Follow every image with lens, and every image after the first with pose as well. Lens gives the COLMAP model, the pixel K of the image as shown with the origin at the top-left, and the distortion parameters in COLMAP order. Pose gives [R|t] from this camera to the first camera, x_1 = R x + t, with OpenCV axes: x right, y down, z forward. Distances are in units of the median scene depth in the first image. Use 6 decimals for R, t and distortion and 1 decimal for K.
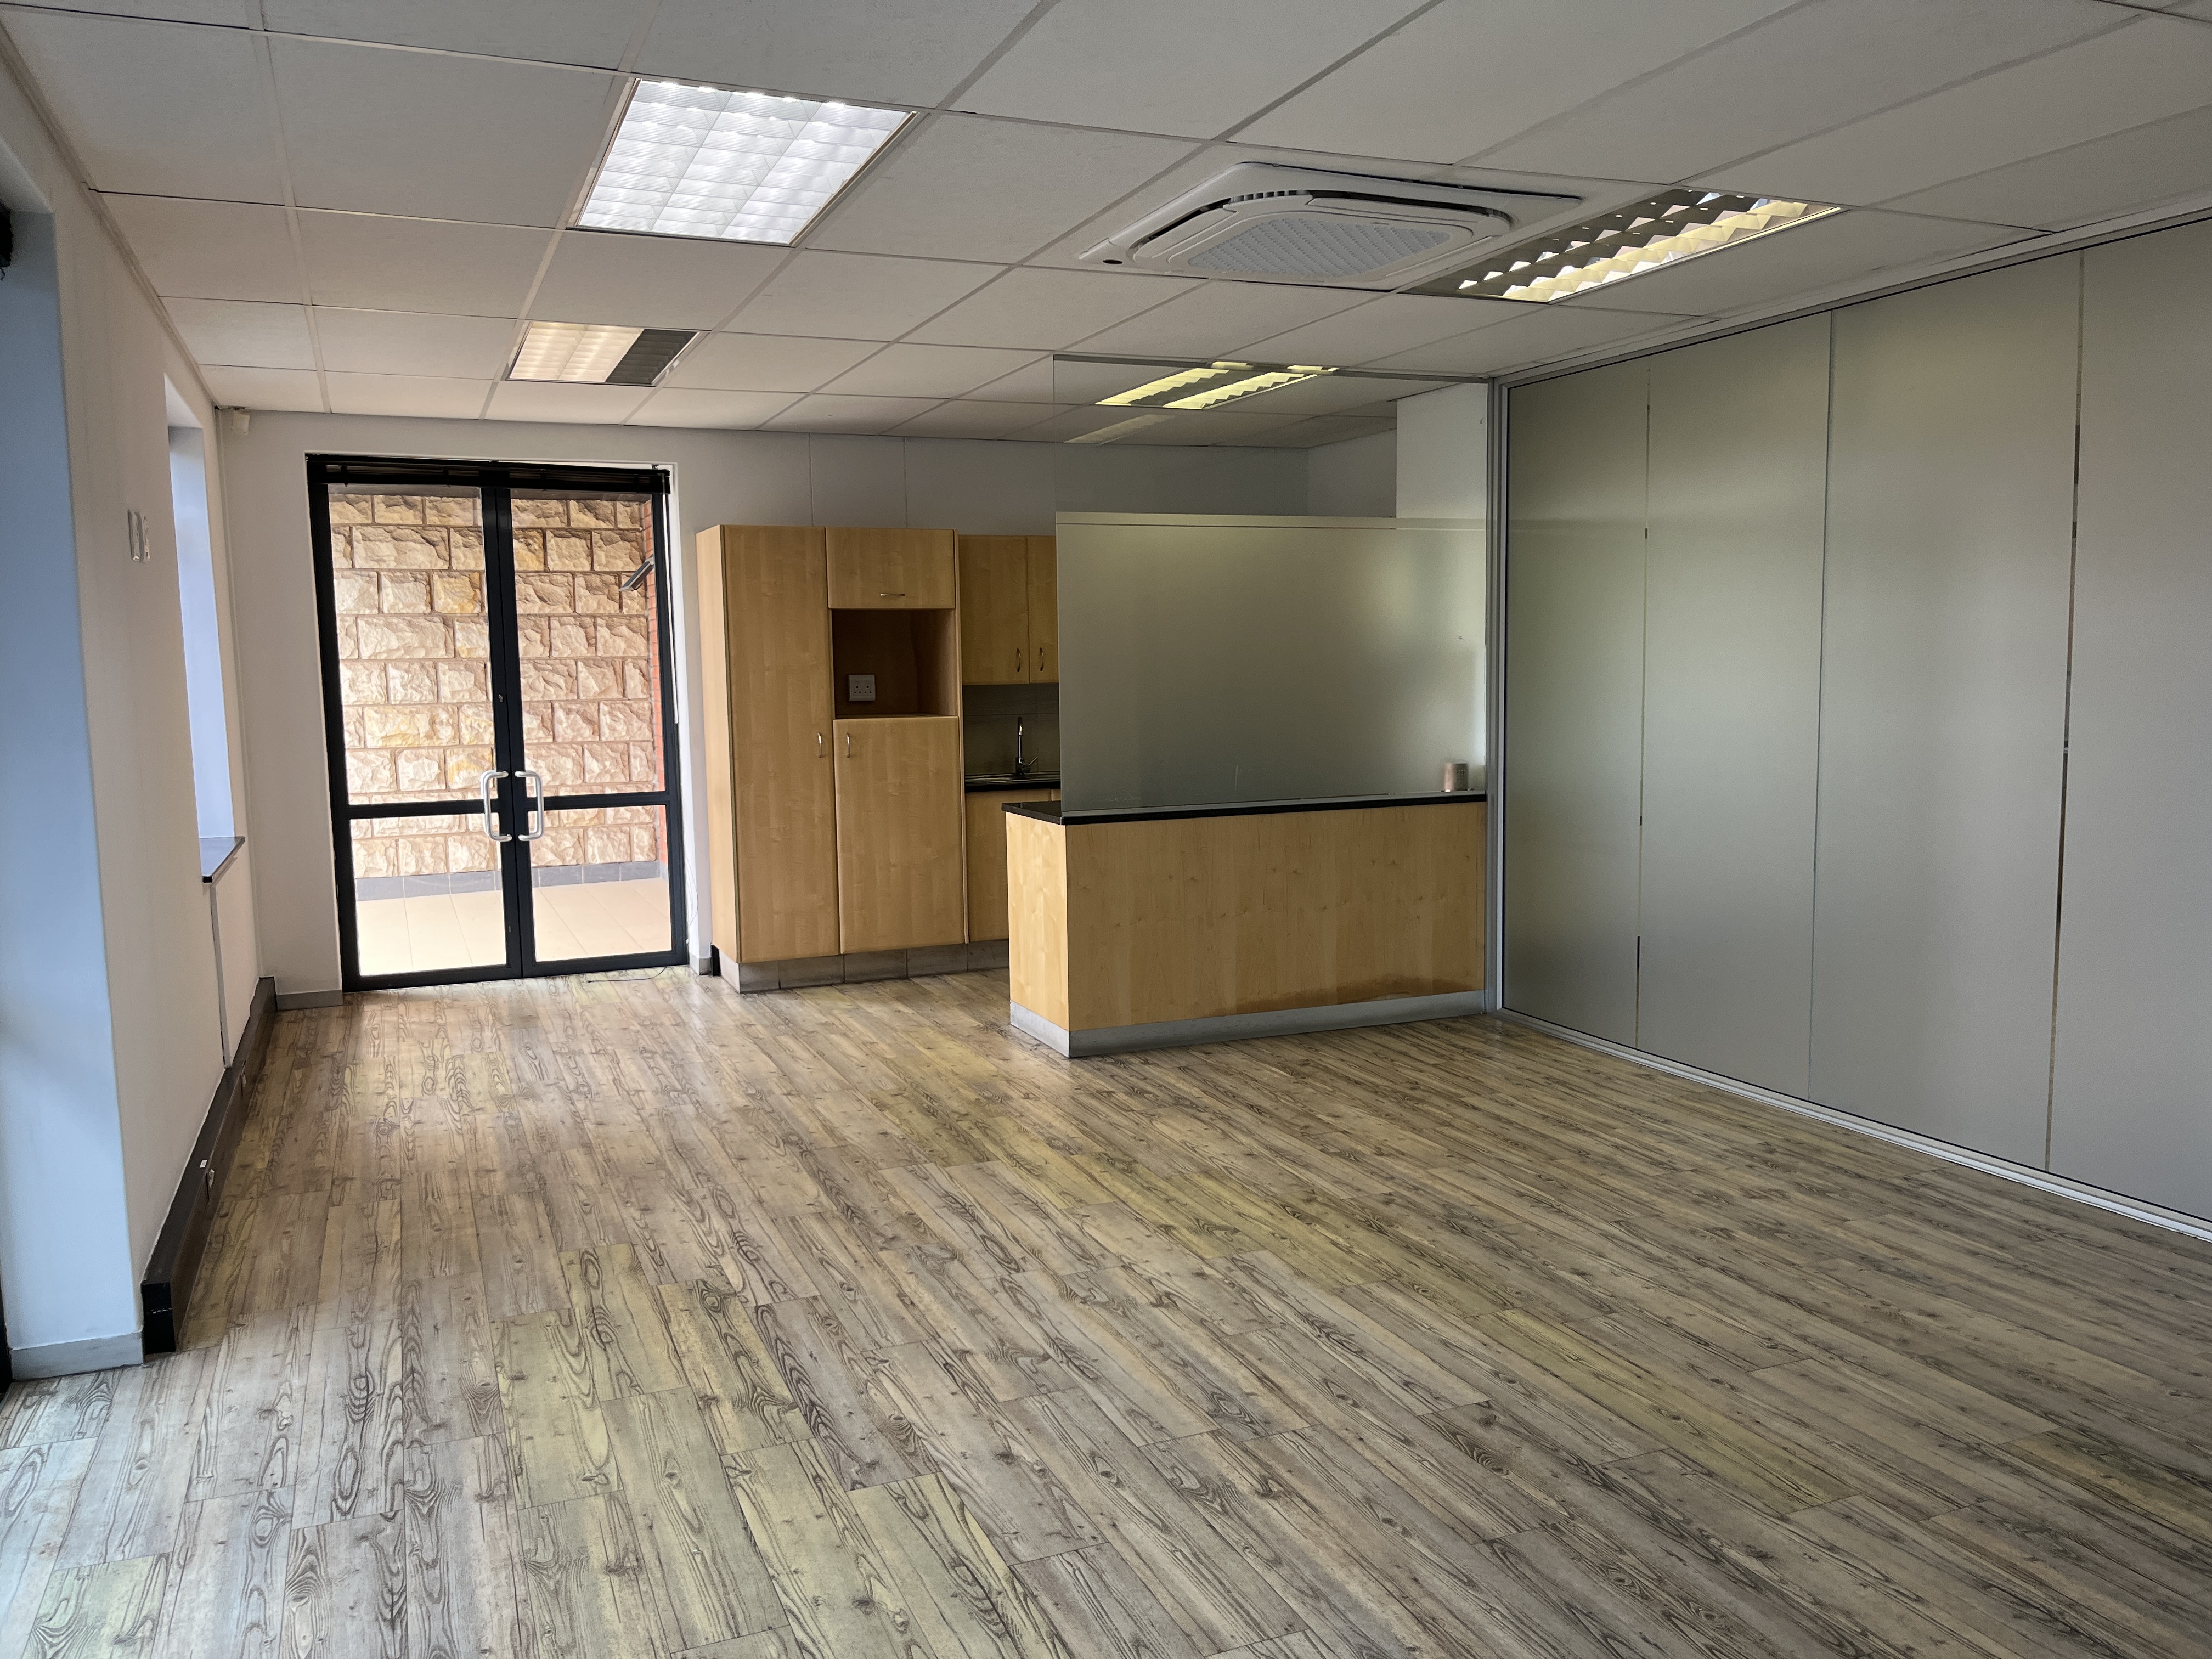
lens RADIAL K [[1673.1, 0, 1109.3], [0, 1673.1, 836.2], [0, 0, 1]] dist [0.058843, -0.085863]
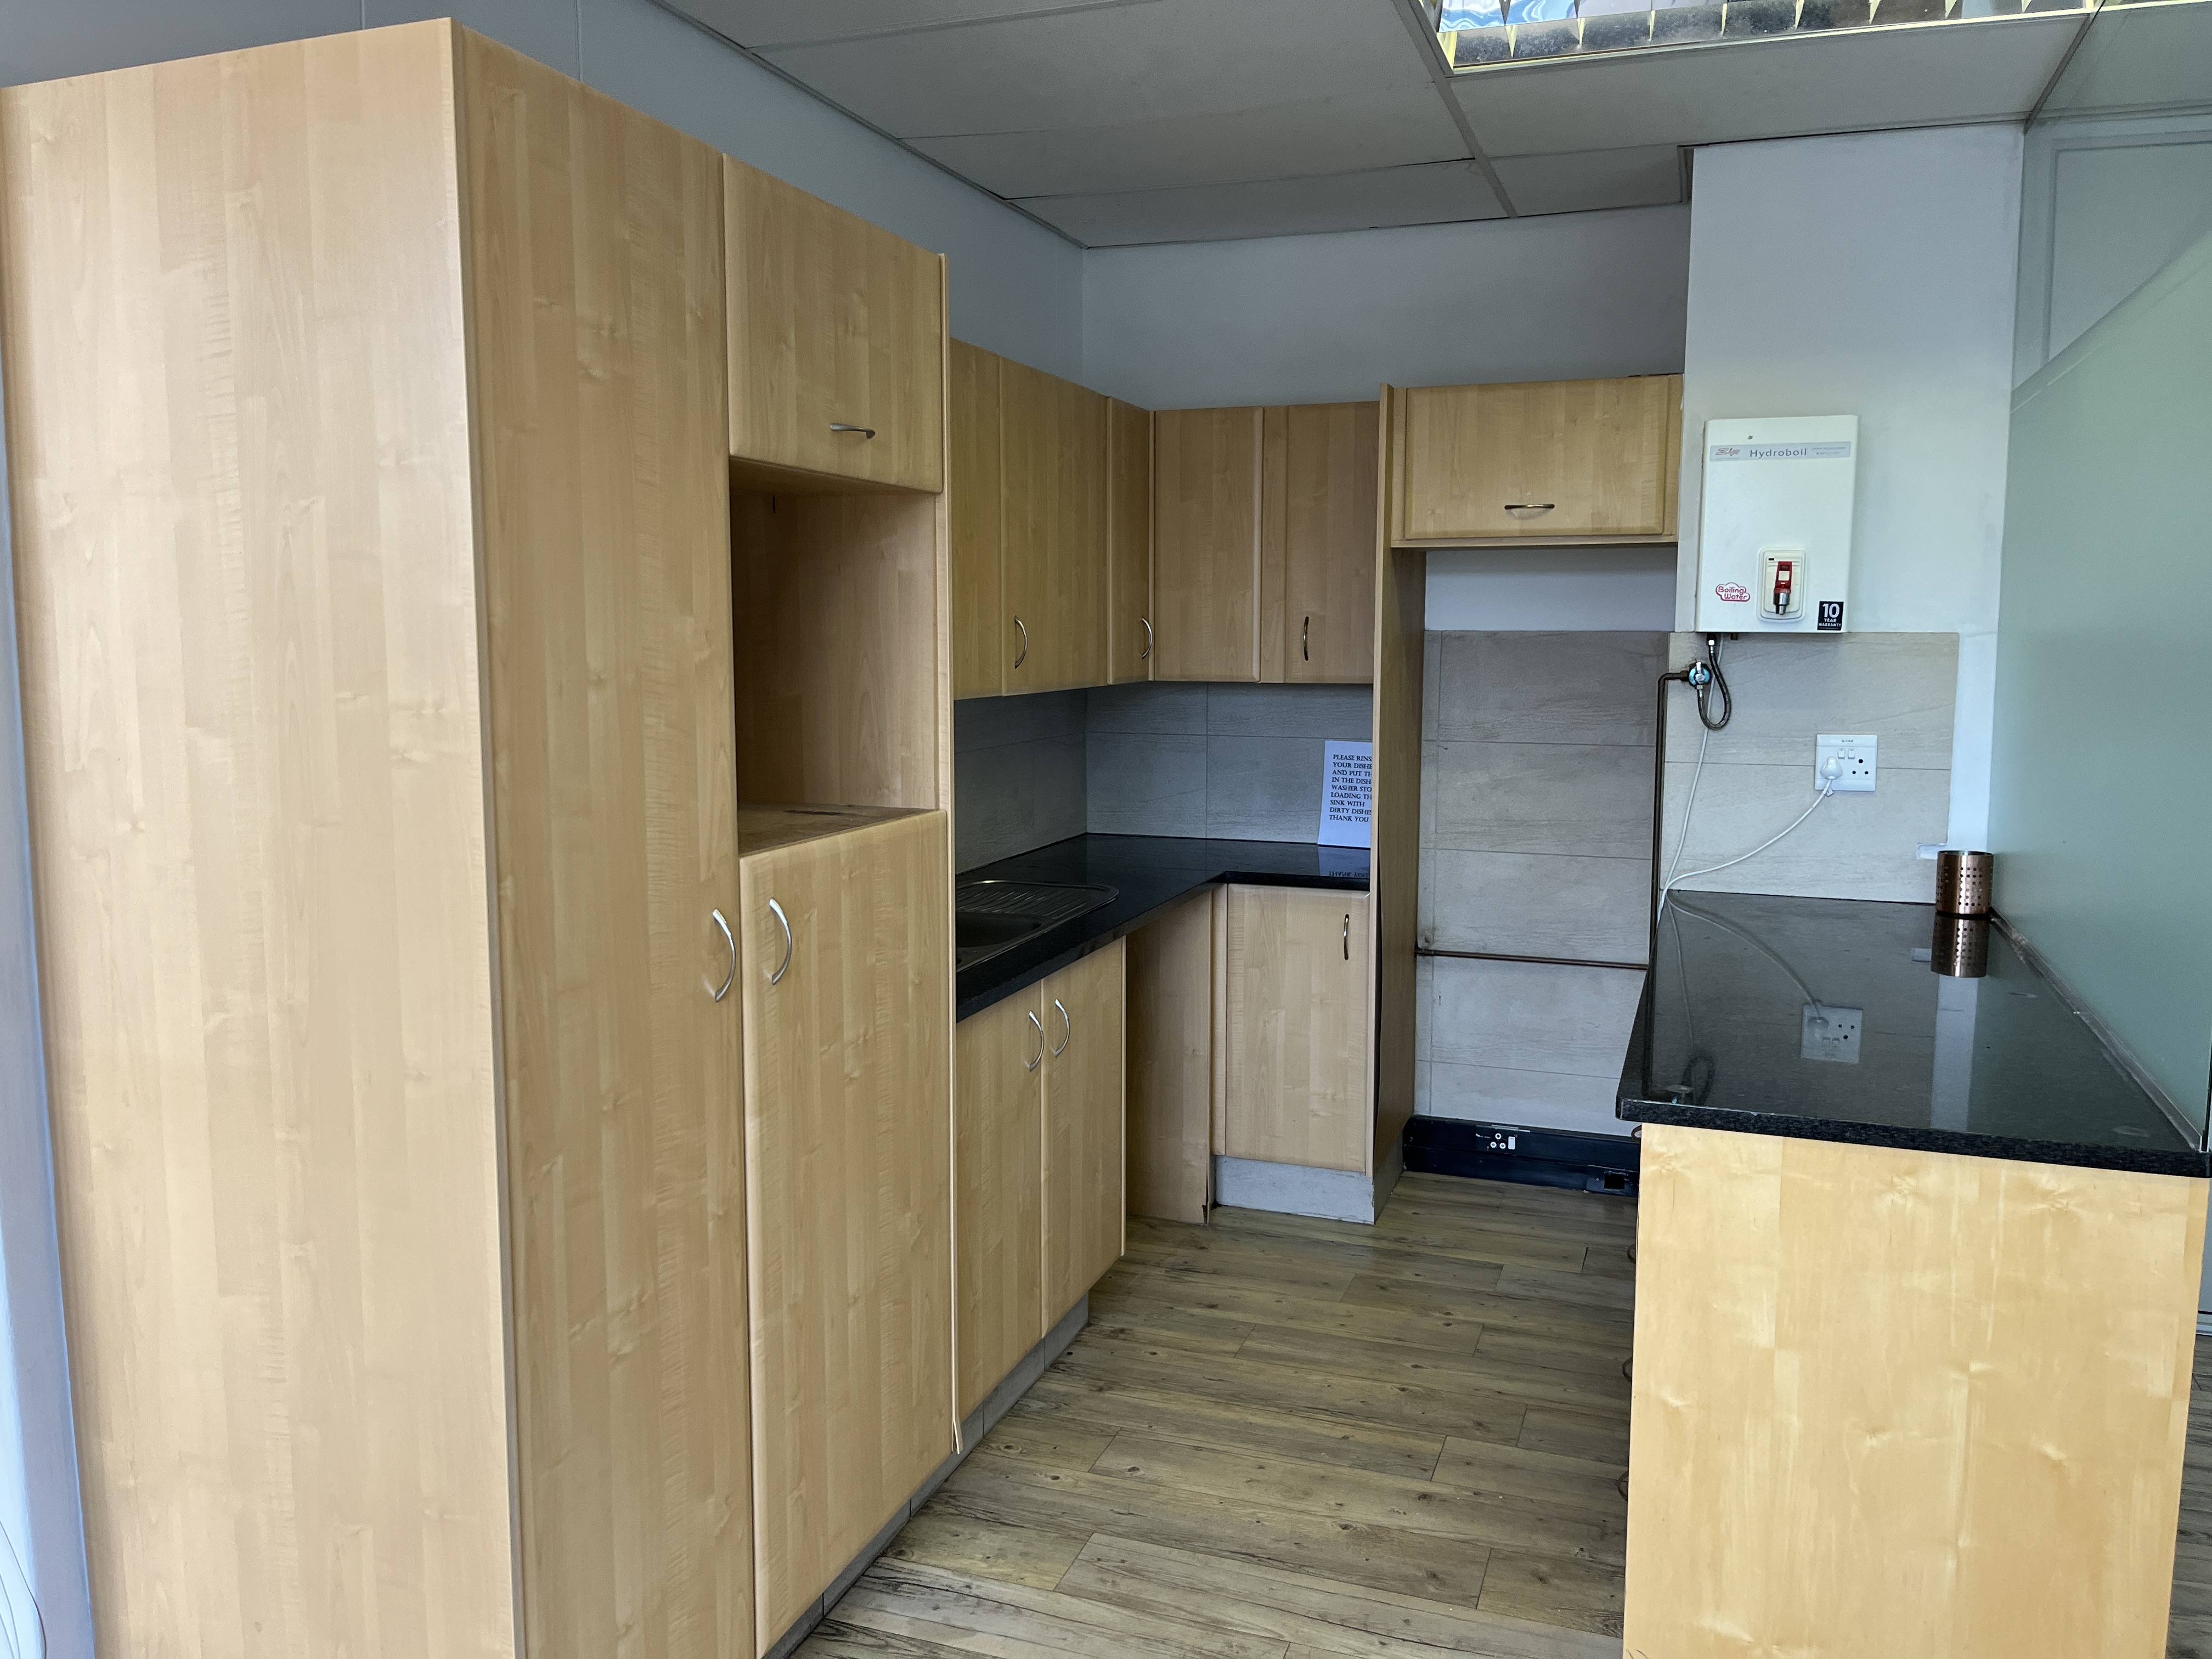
lens RADIAL K [[1673.1, 0, 1105.4], [0, 1673.1, 813.9], [0, 0, 1]] dist [0.058843, -0.085863]
pose [[0.687402, -0.063574, 0.723490, -0.325812], [0.056906, 0.997814, 0.033611, -0.083123], [-0.724045, 0.018066, 0.689516, 0.765861]]
